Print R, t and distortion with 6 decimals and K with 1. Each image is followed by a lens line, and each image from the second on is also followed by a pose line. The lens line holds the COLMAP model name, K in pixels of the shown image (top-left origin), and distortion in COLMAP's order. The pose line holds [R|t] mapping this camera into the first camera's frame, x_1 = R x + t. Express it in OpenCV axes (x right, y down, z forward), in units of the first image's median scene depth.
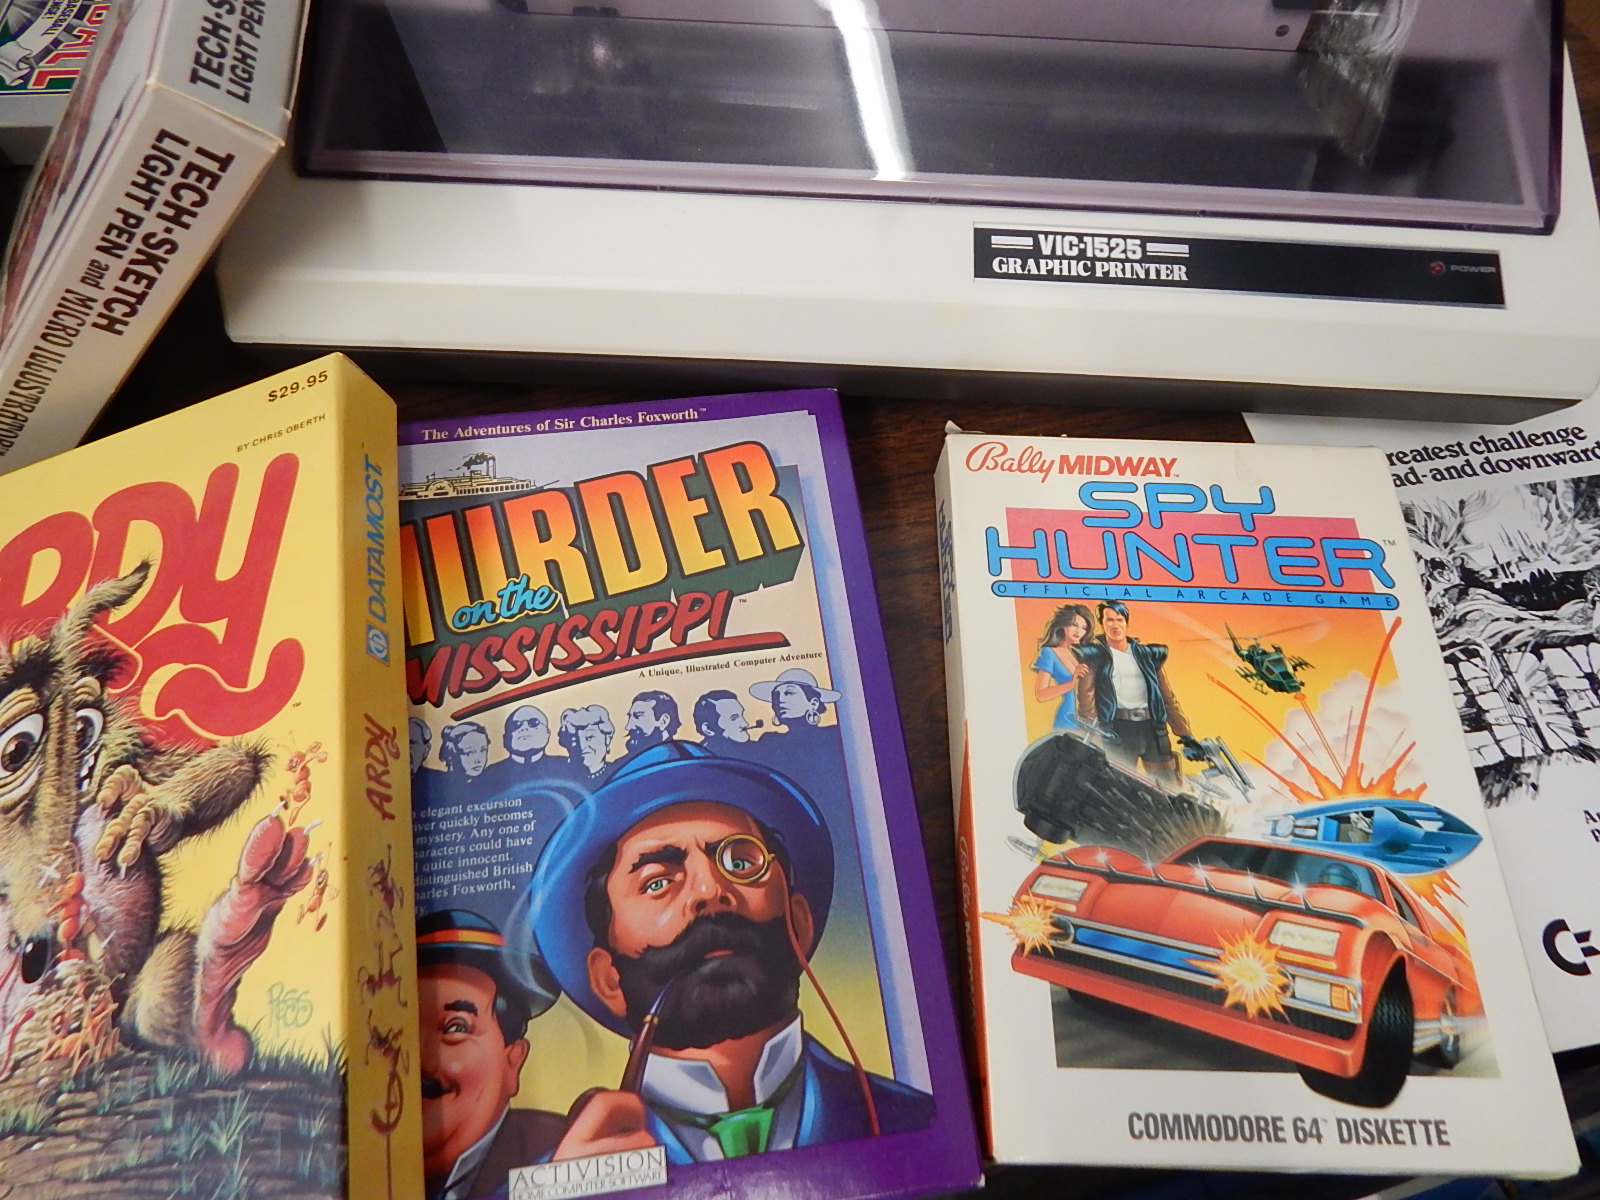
lens RADIAL K [[1090.5, 0, 786.2], [0, 1090.5, 598.0], [0, 0, 1]] dist [0.003883, -0.003492]
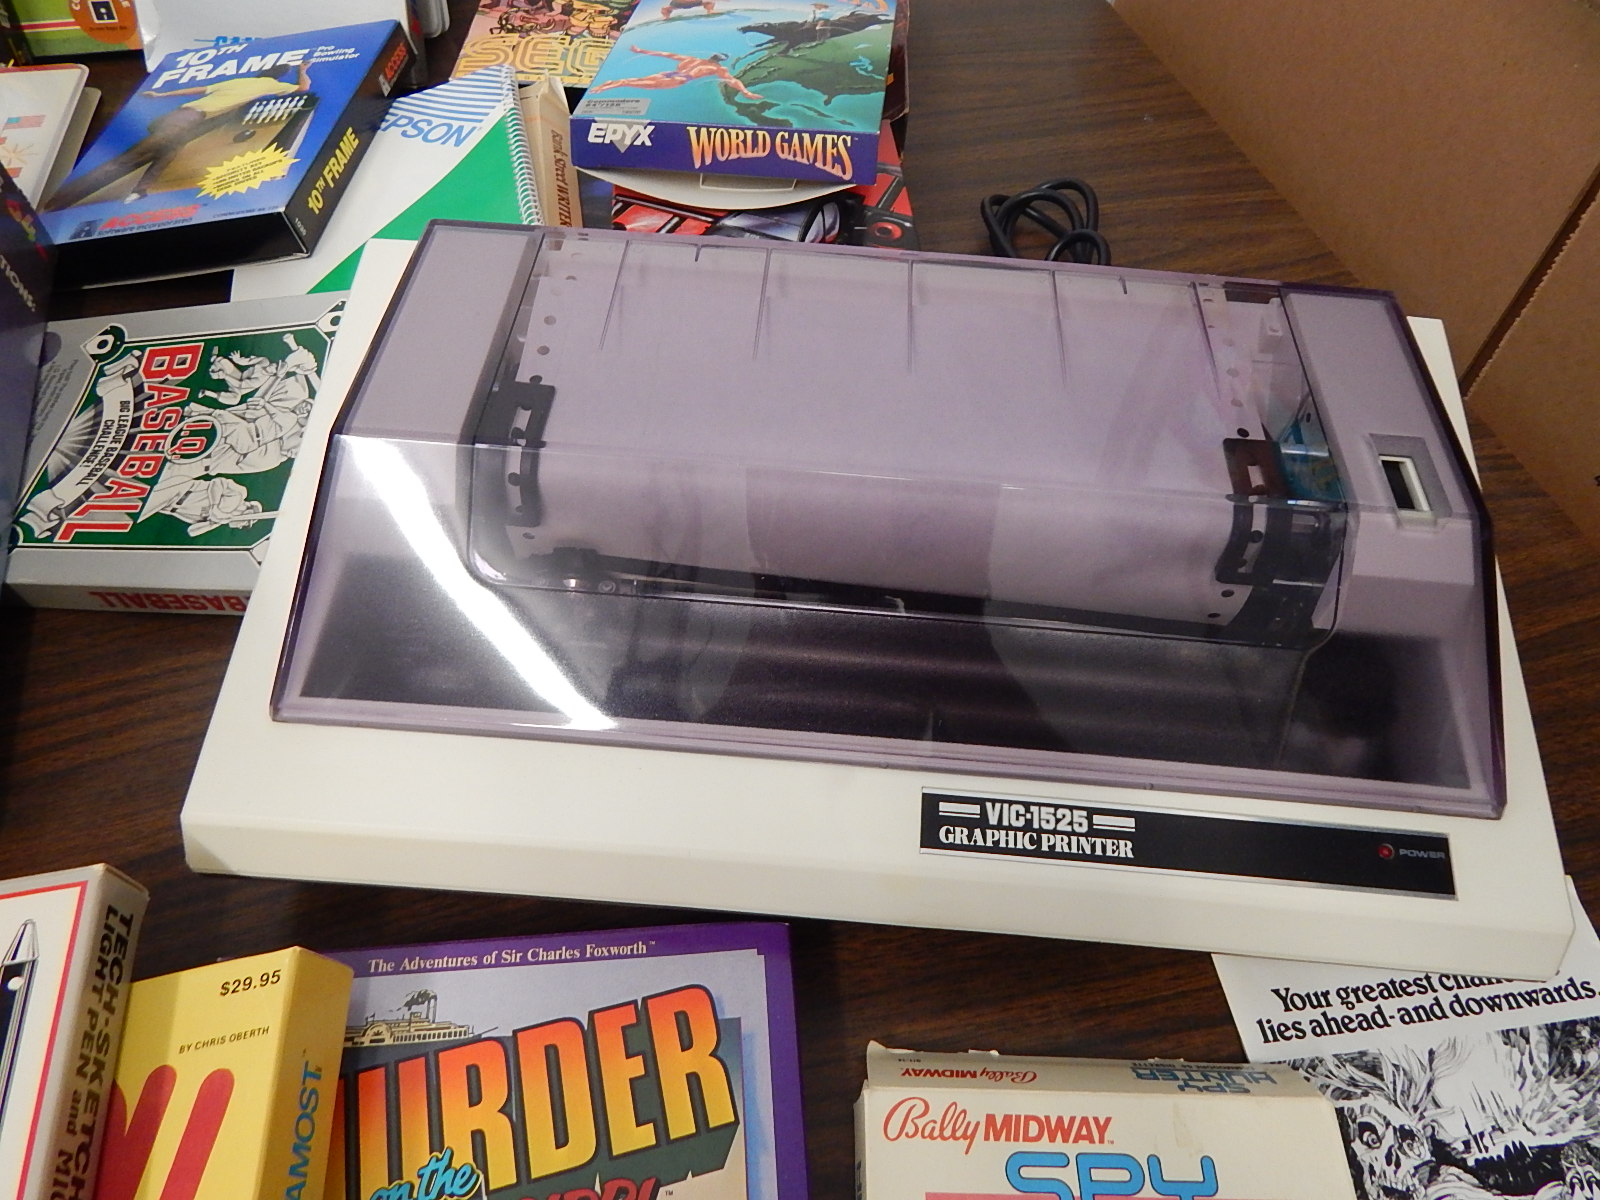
lens RADIAL K [[1060.5, 0, 801.5], [0, 1060.5, 579.9], [0, 0, 1]] dist [0.014600, -0.017257]
pose [[0.998940, 0.038851, -0.024685, 0.074102], [-0.042378, 0.985593, -0.163738, -0.358987], [0.017968, 0.164611, 0.986195, -0.012664]]
